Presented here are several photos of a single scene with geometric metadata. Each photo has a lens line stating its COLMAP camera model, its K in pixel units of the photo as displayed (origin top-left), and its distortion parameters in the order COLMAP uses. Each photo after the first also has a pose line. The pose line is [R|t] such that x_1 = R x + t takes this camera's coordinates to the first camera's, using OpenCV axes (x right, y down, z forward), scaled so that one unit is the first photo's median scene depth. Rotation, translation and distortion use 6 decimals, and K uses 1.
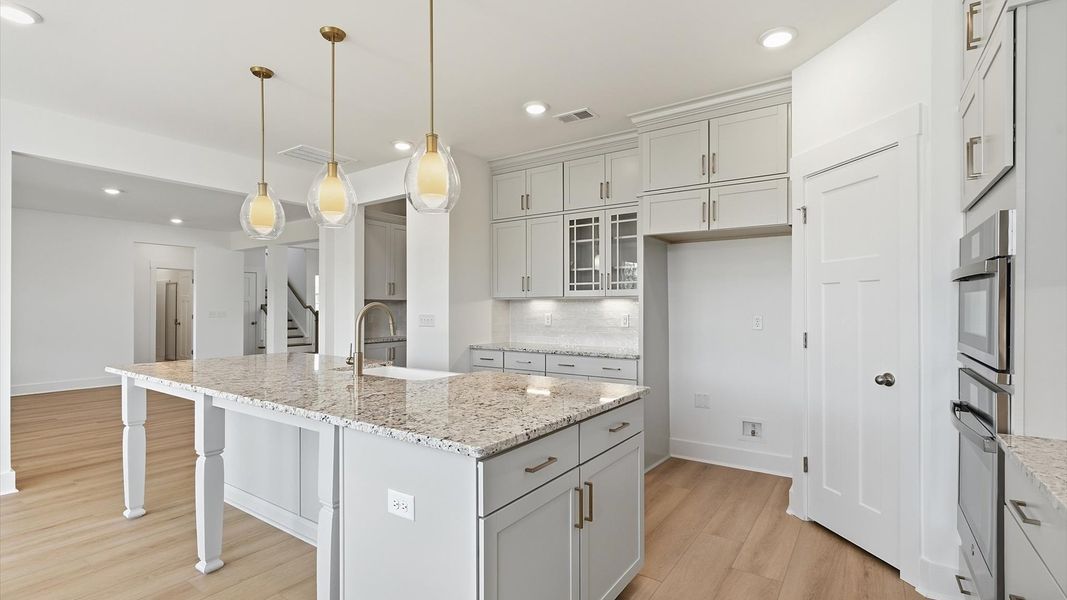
lens RADIAL K [[483.4, 0, 531.9], [0, 483.4, 305.3], [0, 0, 1]] dist [-0.001879, 0.001091]
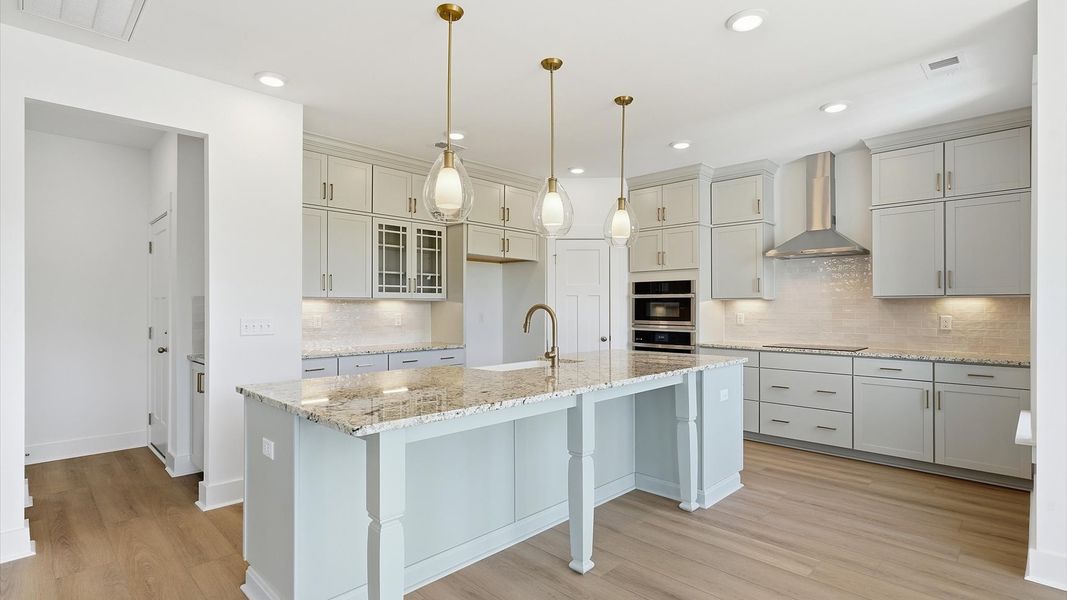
lens RADIAL K [[490.5, 0, 532.2], [0, 490.5, 304.3], [0, 0, 1]] dist [-0.004986, -0.000506]
pose [[0.175651, 0.005062, 0.984439, -0.917940], [0.002929, 0.999980, -0.005665, 0.002661], [-0.984448, 0.003878, 0.175633, 0.510690]]
